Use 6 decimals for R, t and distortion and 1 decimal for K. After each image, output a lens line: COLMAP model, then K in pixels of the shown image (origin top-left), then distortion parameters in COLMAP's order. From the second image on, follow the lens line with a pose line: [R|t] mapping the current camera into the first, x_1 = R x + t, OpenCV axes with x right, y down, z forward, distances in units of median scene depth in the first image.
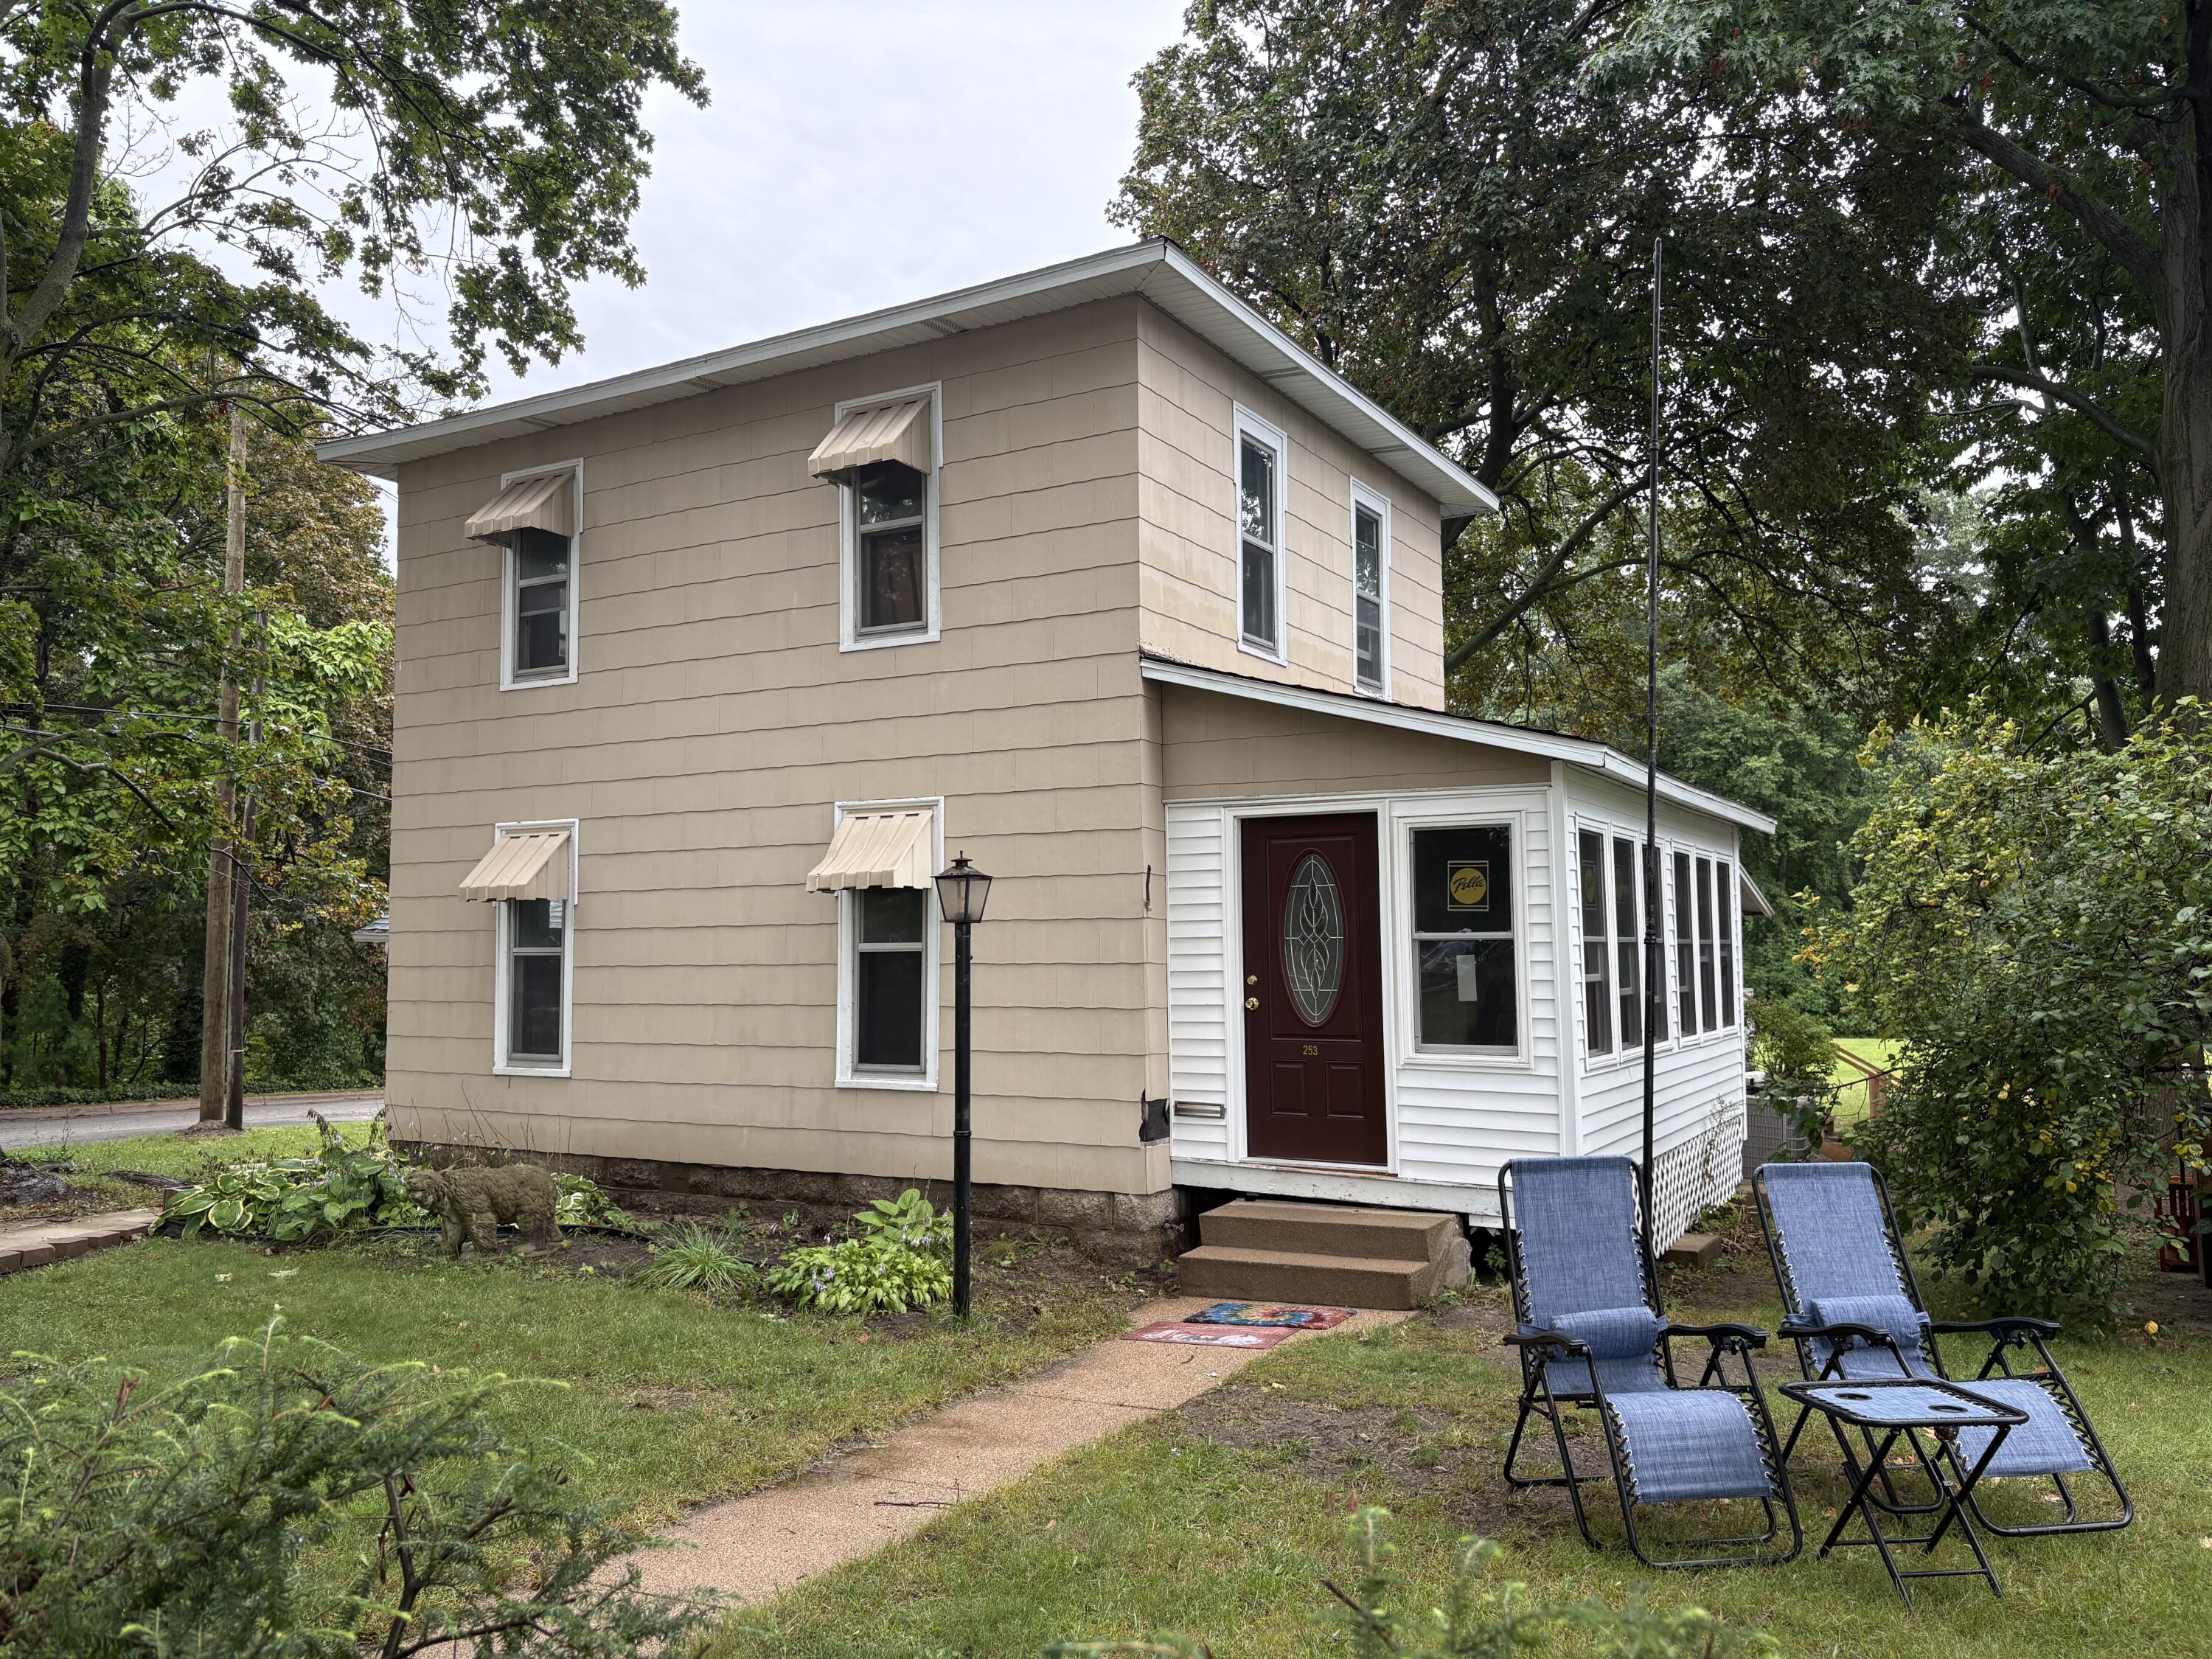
lens RADIAL K [[1652.4, 0, 1106.6], [0, 1652.4, 832.3], [0, 0, 1]] dist [0.031289, -0.002534]
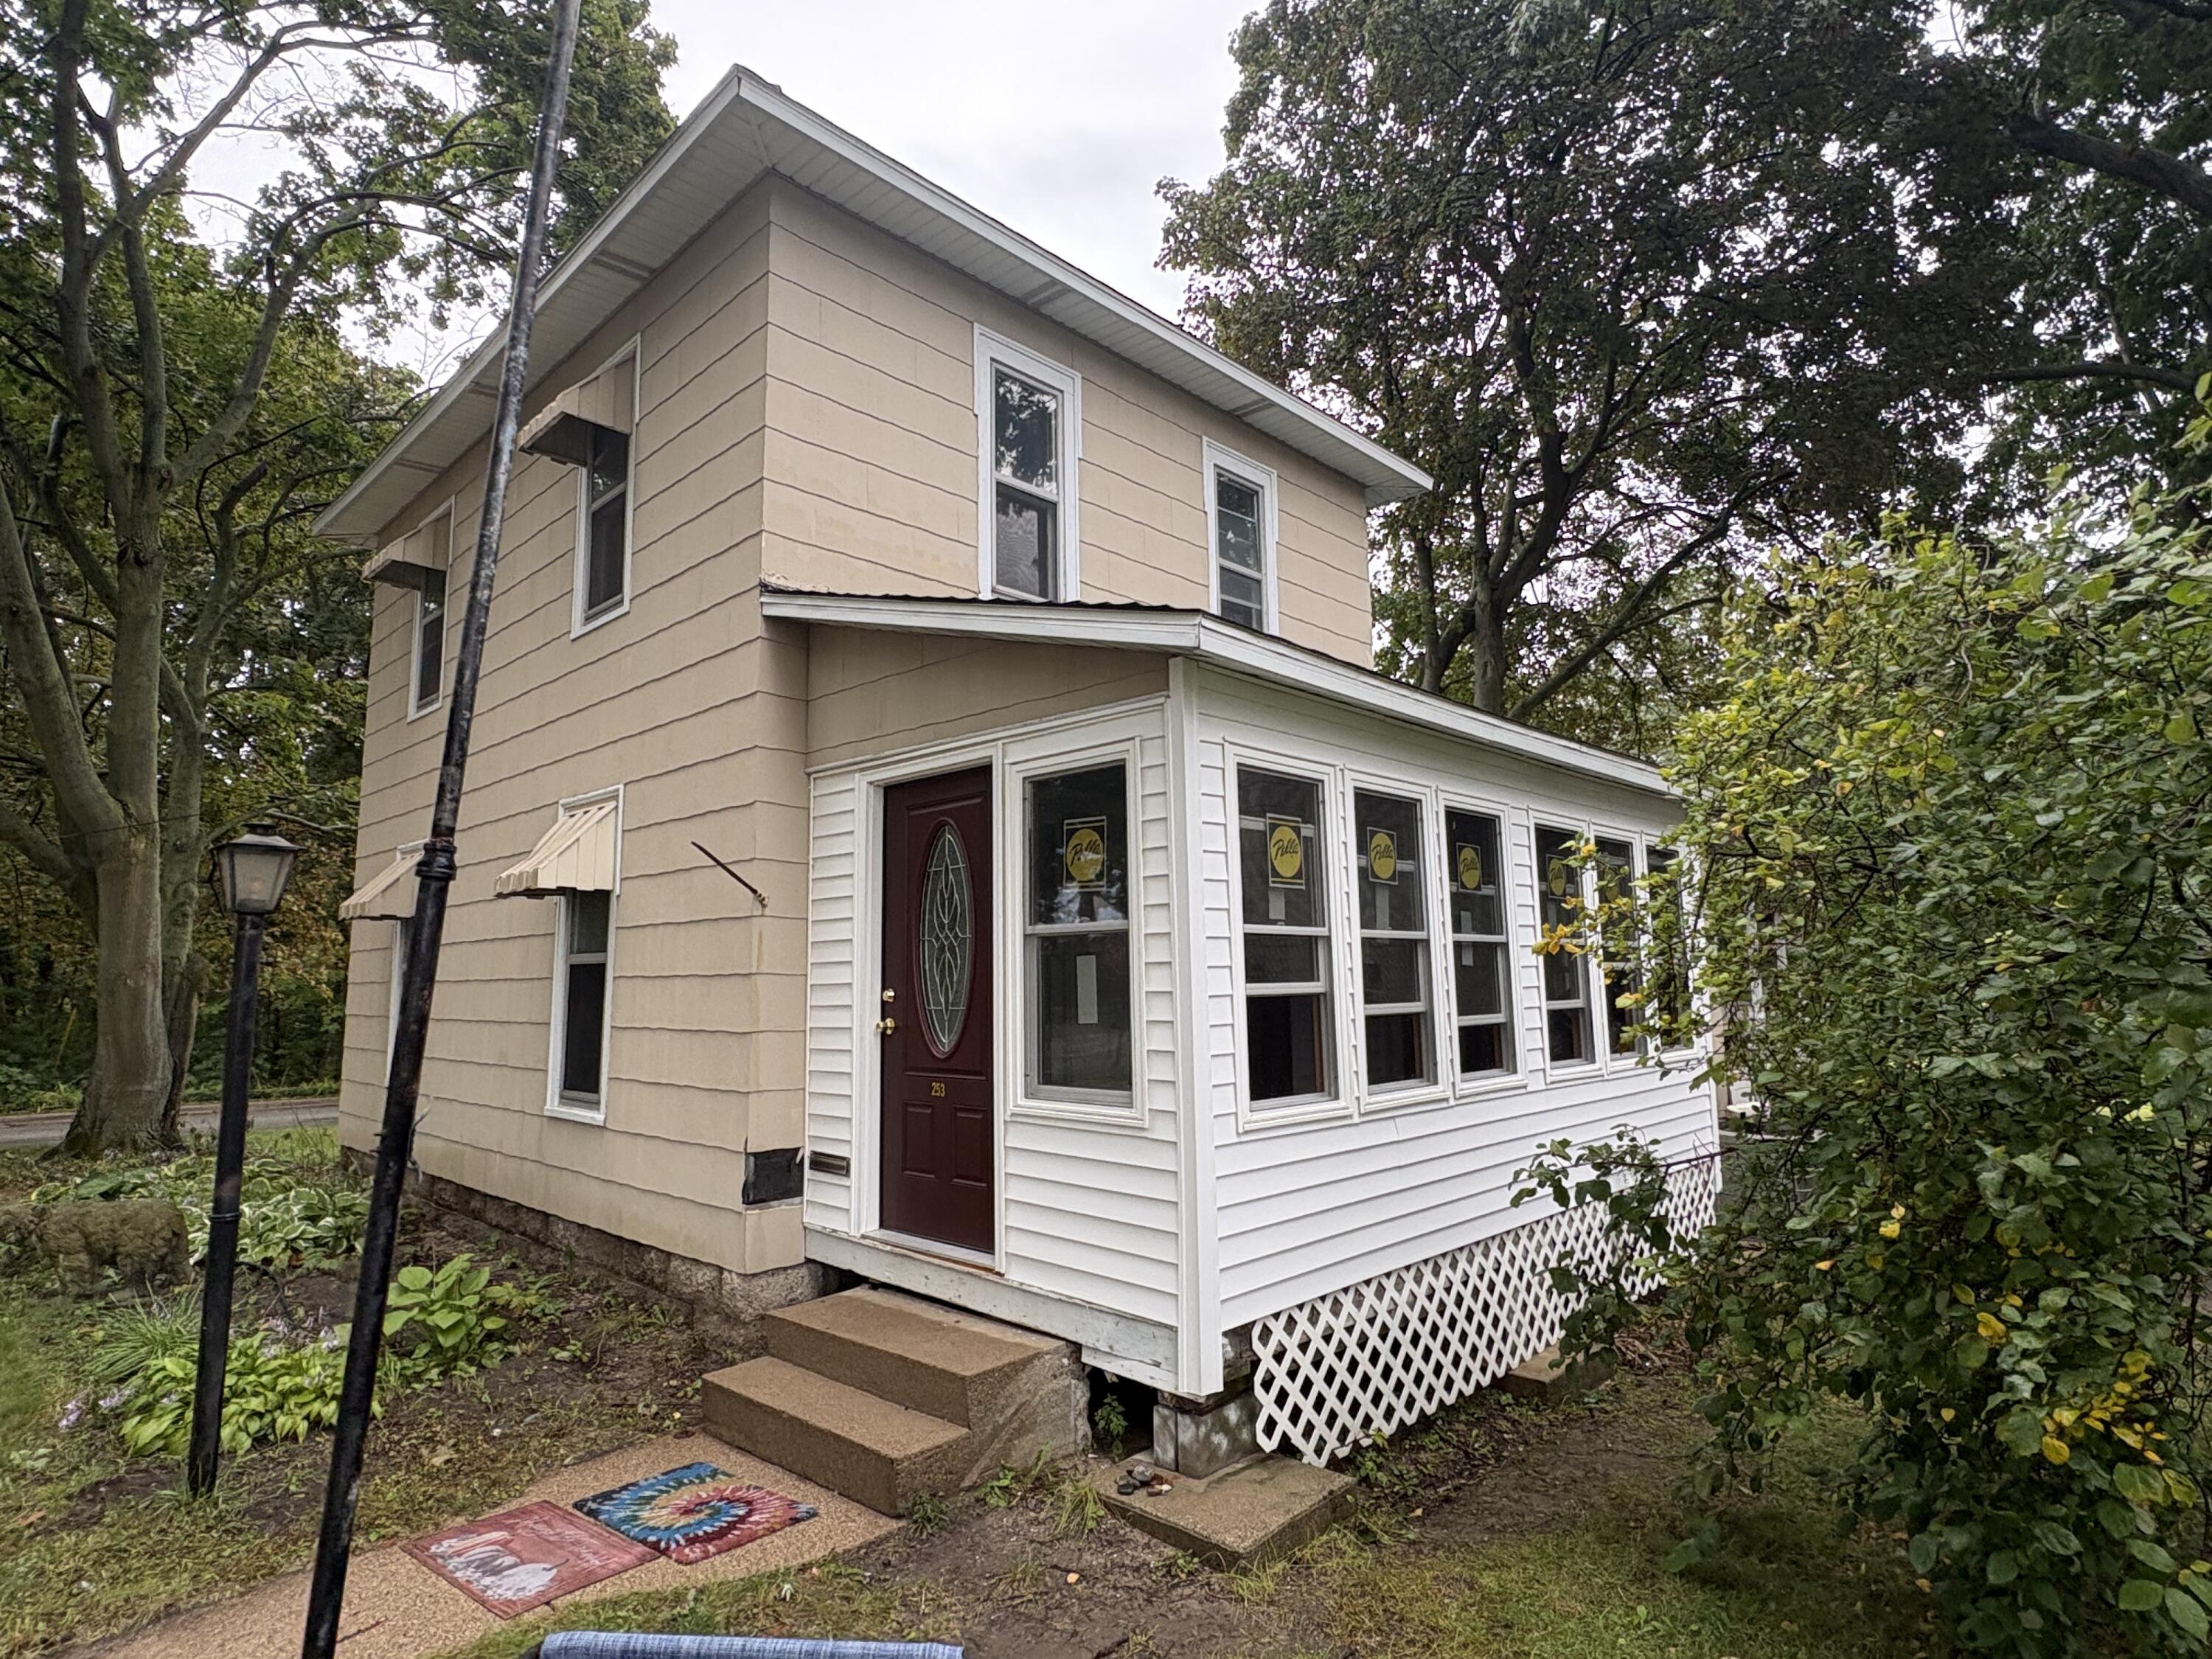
lens RADIAL K [[1191.2, 0, 1103.9], [0, 1191.2, 834.1], [0, 0, 1]] dist [0.001699, -0.000394]
pose [[0.970123, -0.031823, -0.240516, 0.319444], [0.018511, 0.998179, -0.057406, 0.048568], [0.241905, 0.051238, 0.968946, 0.483526]]
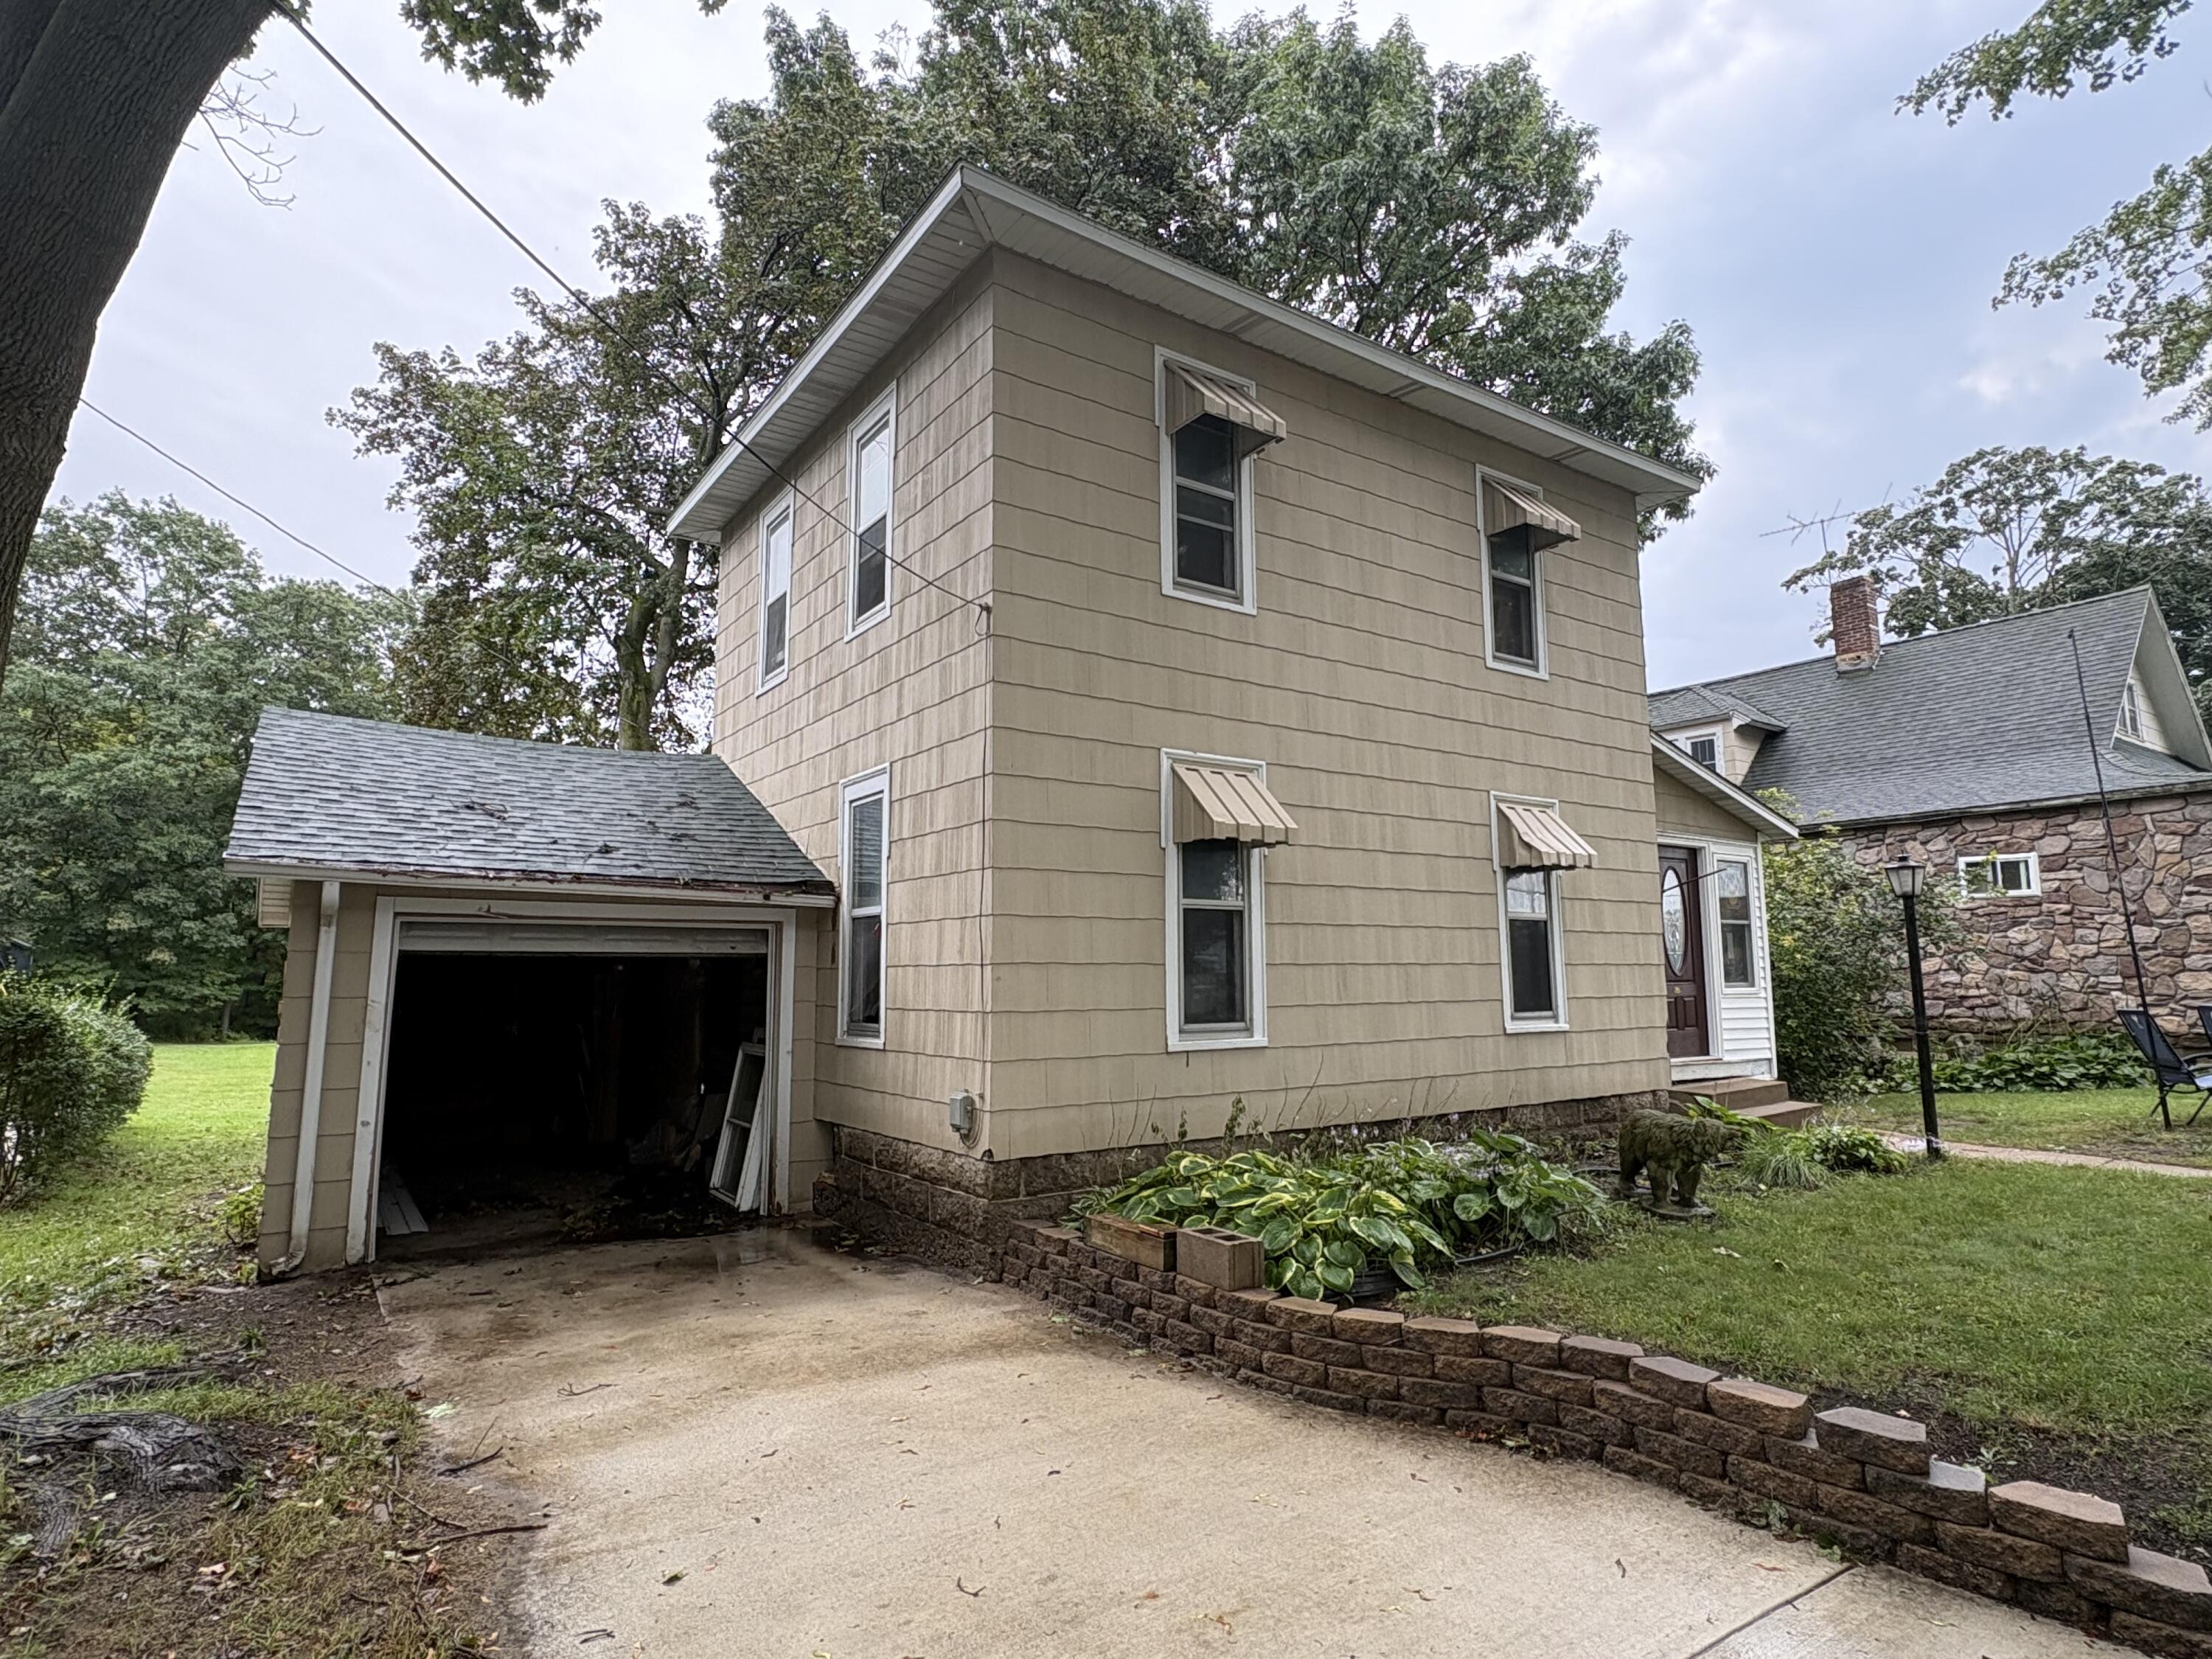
lens RADIAL K [[1191.2, 0, 1104.8], [0, 1191.2, 811.2], [0, 0, 1]] dist [0.001699, -0.000394]
pose [[0.436933, 0.118839, 0.891609, -1.153852], [-0.076019, 0.992566, -0.095042, 0.108230], [-0.896276, -0.026252, 0.442719, 0.963366]]
